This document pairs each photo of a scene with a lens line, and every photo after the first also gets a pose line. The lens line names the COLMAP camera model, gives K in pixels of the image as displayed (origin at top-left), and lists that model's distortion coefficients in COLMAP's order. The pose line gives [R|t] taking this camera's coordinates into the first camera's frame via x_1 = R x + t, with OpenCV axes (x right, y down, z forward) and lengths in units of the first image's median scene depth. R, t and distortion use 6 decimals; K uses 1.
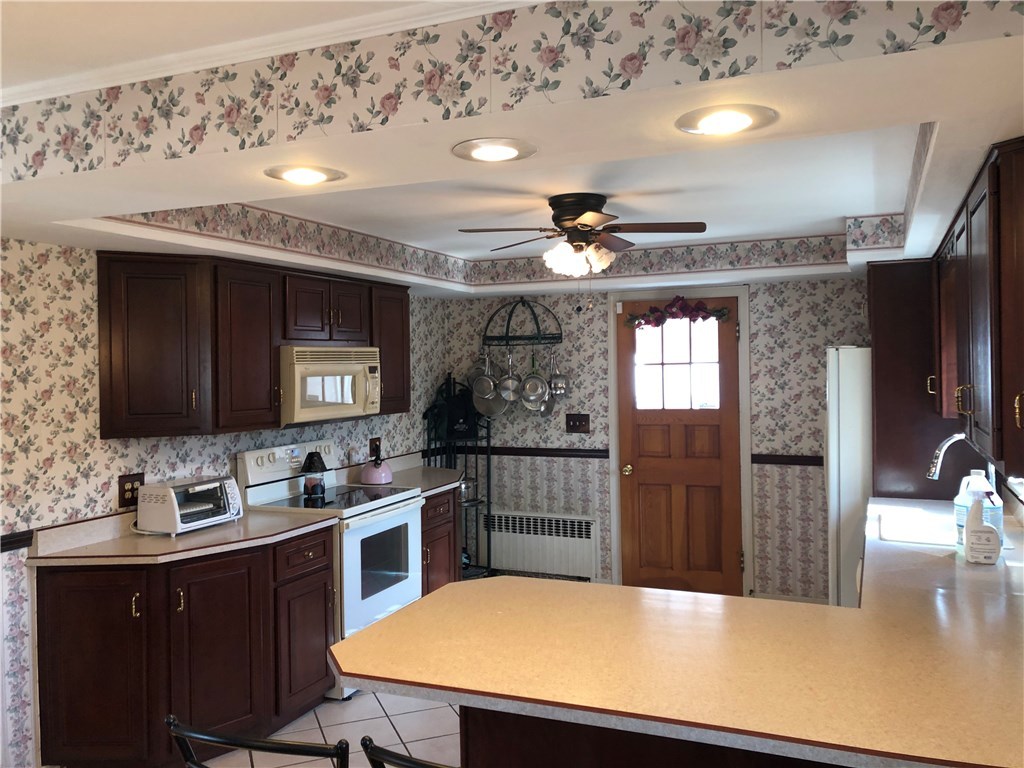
lens RADIAL K [[838.3, 0, 527.8], [0, 838.3, 371.3], [0, 0, 1]] dist [0.045992, -0.036276]
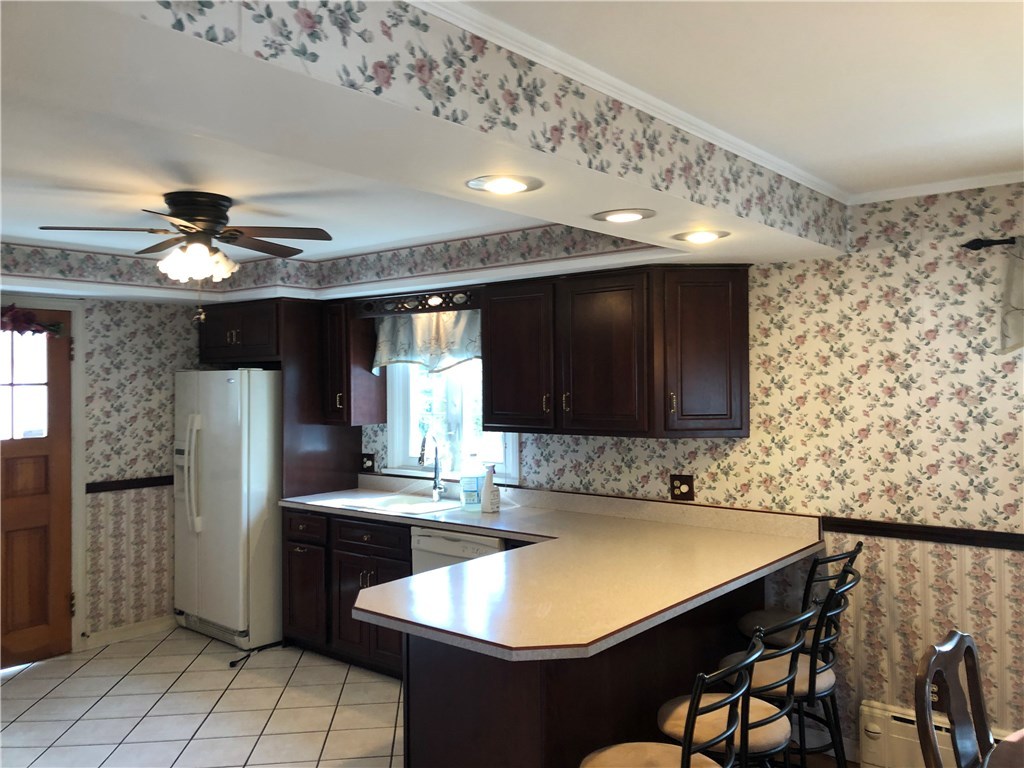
lens RADIAL K [[838.3, 0, 523.2], [0, 838.3, 373.9], [0, 0, 1]] dist [0.045992, -0.036276]
pose [[0.280106, 0.019299, 0.959775, -0.663199], [0.013523, 0.999619, -0.024047, 0.009880], [-0.959874, 0.019715, 0.279738, 0.381566]]
